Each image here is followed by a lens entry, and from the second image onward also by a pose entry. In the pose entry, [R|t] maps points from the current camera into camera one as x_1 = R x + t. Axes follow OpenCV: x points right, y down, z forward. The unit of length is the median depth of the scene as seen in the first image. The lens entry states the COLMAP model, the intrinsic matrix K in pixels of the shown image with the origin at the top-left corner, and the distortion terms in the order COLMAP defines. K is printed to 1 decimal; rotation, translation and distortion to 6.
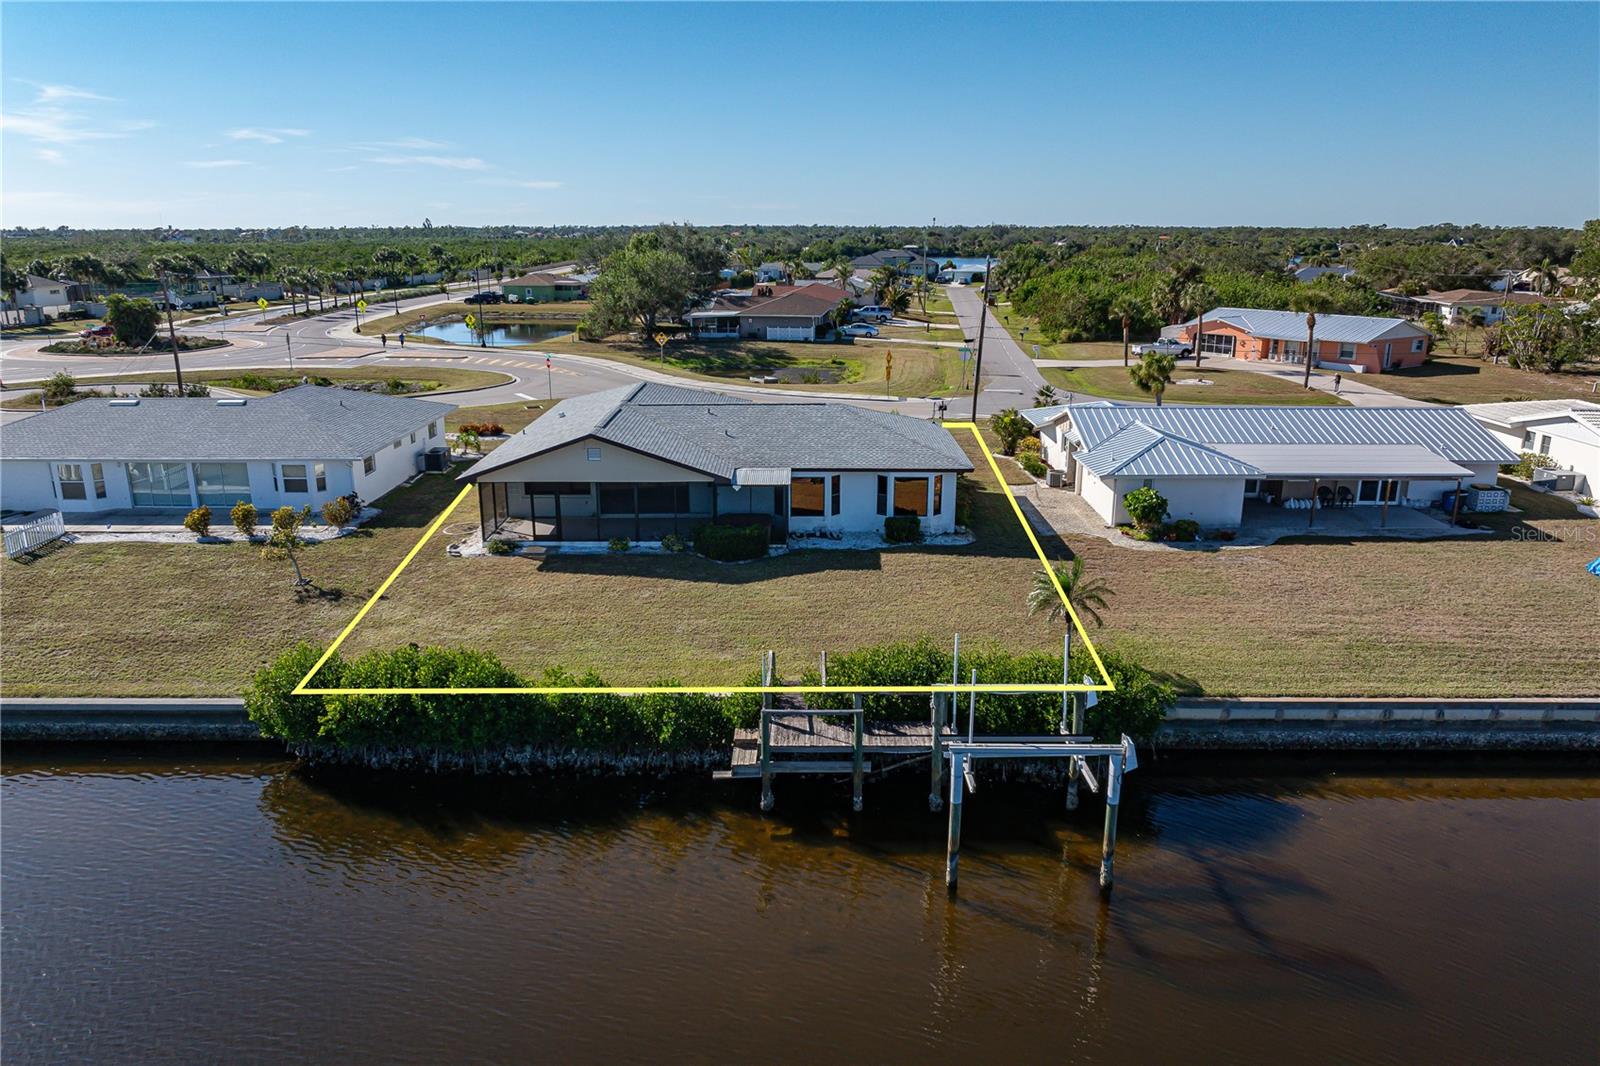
lens RADIAL K [[1127.7, 0, 800.0], [0, 1127.7, 533.0], [0, 0, 1]] dist [-0.021857, -0.001735]
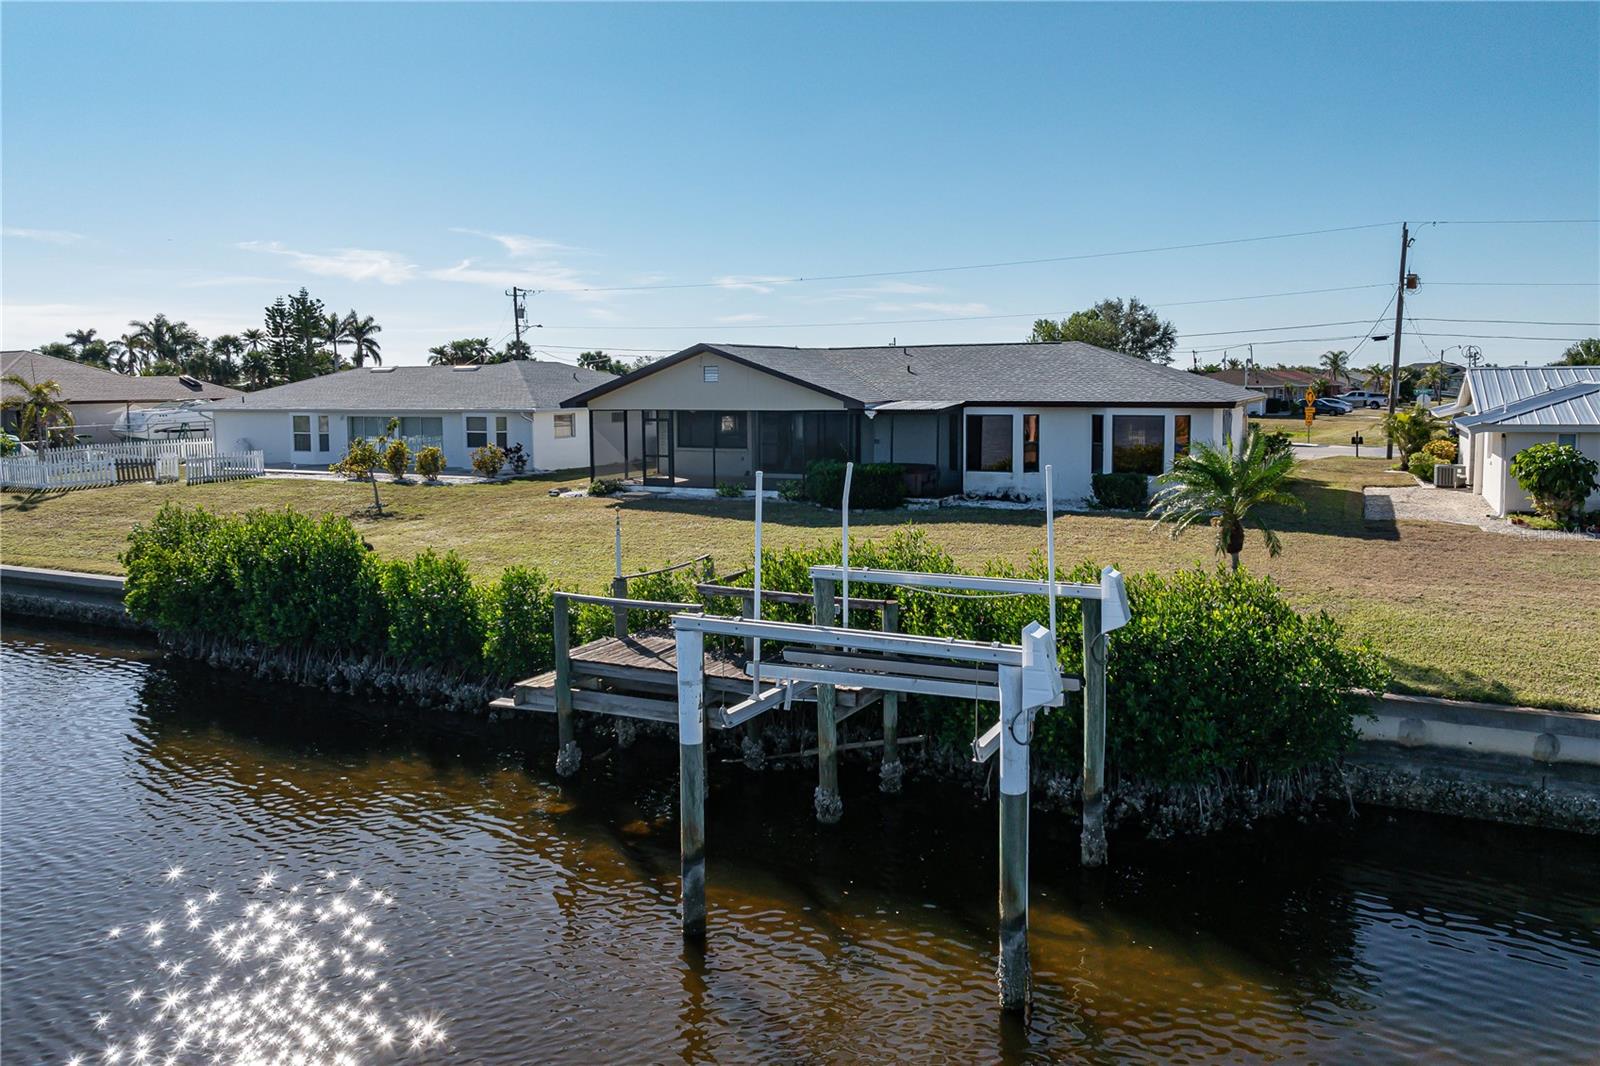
lens RADIAL K [[1132.4, 0, 804.0], [0, 1132.4, 510.0], [0, 0, 1]] dist [-0.025666, 0.013152]
pose [[0.902770, 0.041088, -0.428156, 0.213226], [-0.101620, 0.987621, -0.119490, 0.108557], [0.417947, 0.151381, 0.895770, 0.327337]]
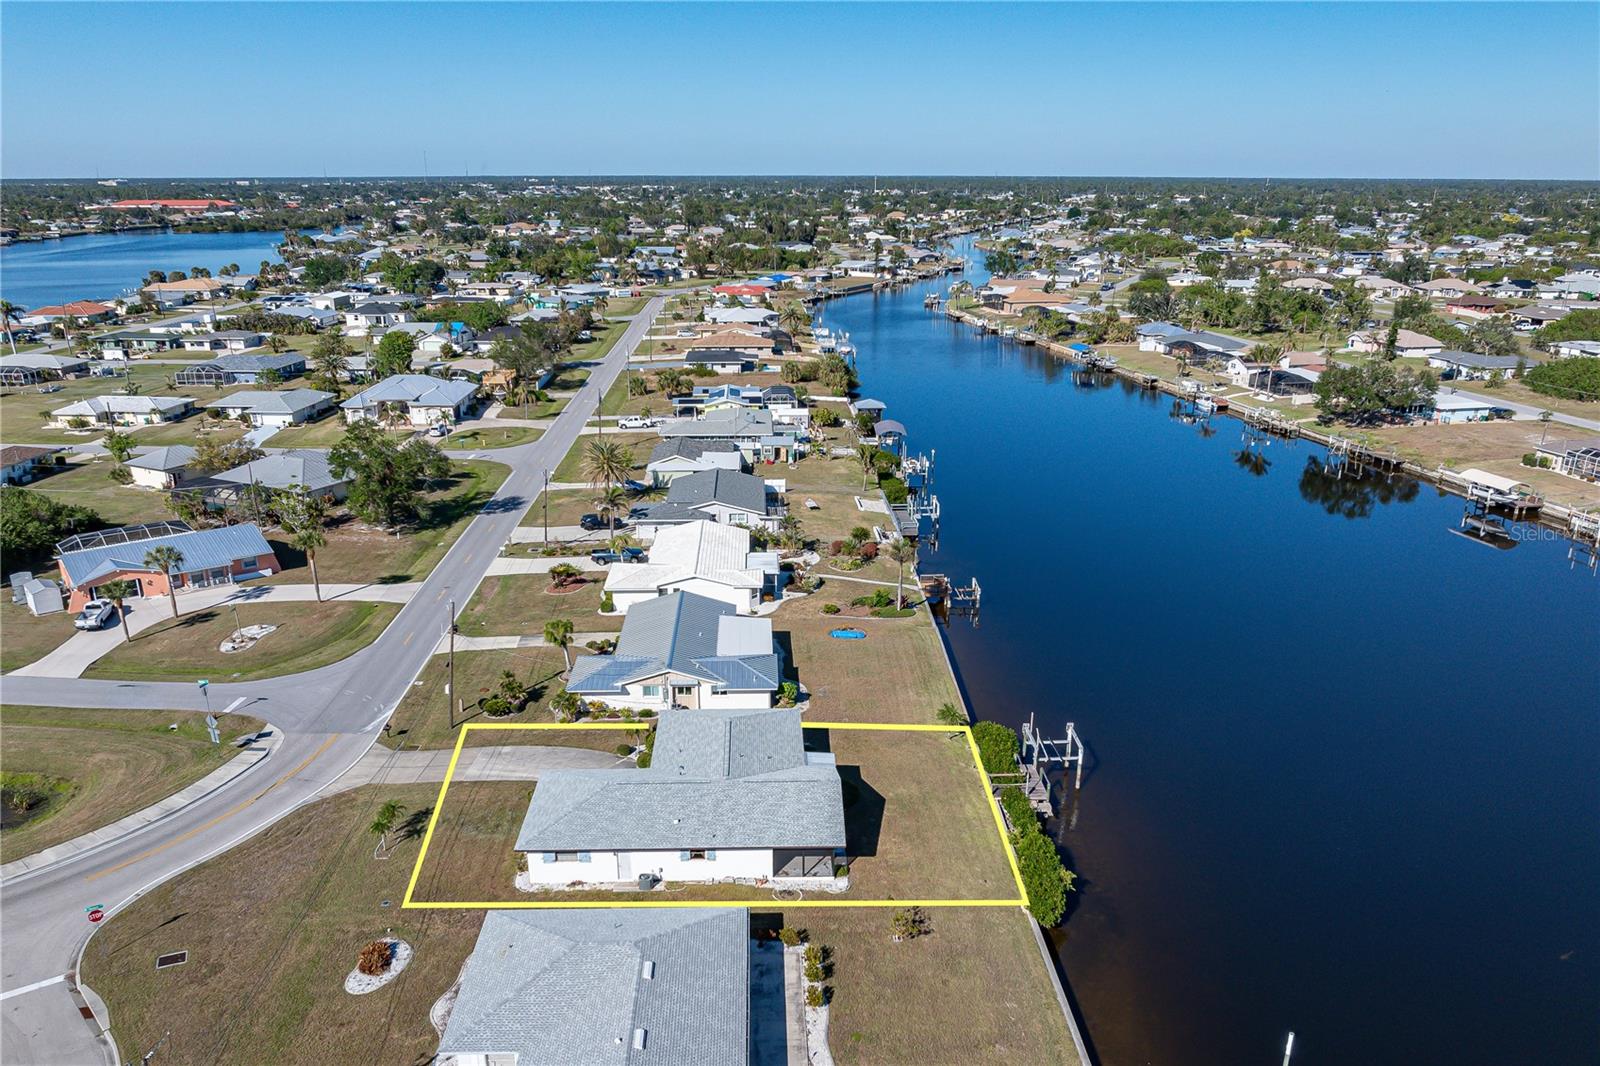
lens RADIAL K [[1220.5, 0, 800.0], [0, 1220.5, 533.0], [0, 0, 1]] dist [-0.028541, 0.007704]
pose [[-0.031042, -0.284402, 0.958202, -1.778192], [0.260176, 0.923318, 0.282476, -0.933460], [-0.965062, 0.258070, 0.045333, 0.833060]]
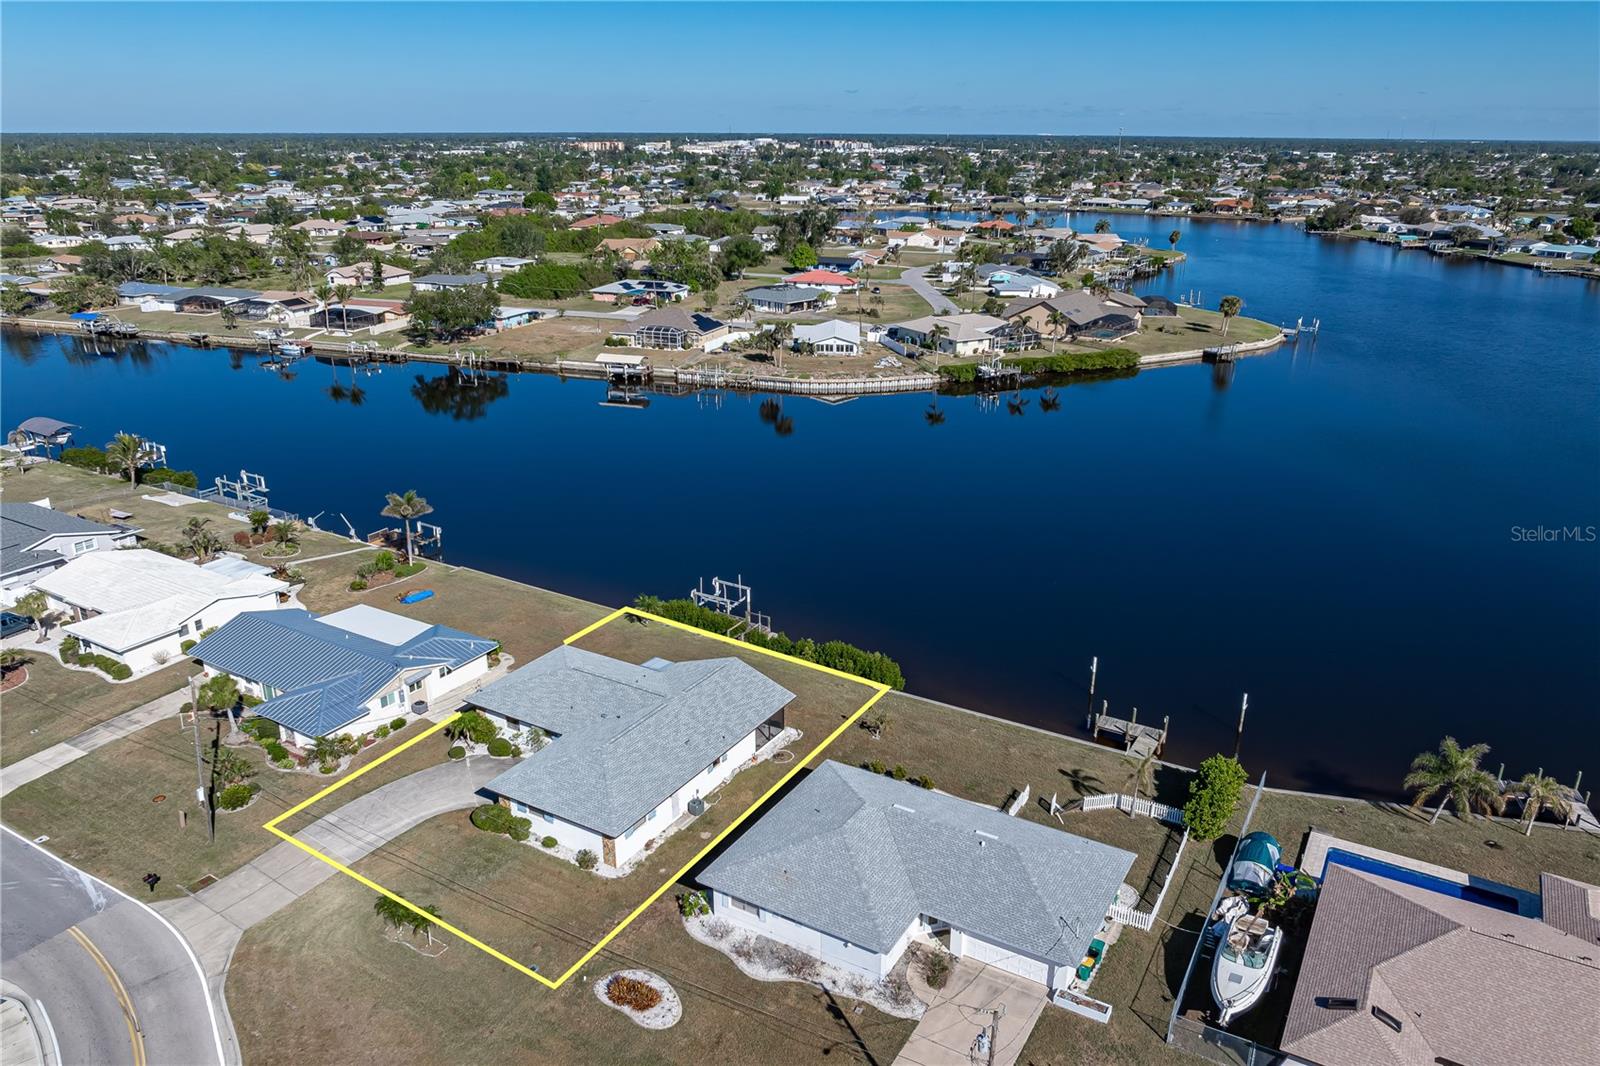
lens RADIAL K [[1132.4, 0, 804.0], [0, 1132.4, 510.0], [0, 0, 1]] dist [-0.025666, 0.013152]
pose [[-0.859426, -0.166922, 0.483244, -1.133702], [0.129162, 0.843651, 0.521123, -1.245124], [-0.494676, 0.510284, -0.703495, 2.083222]]
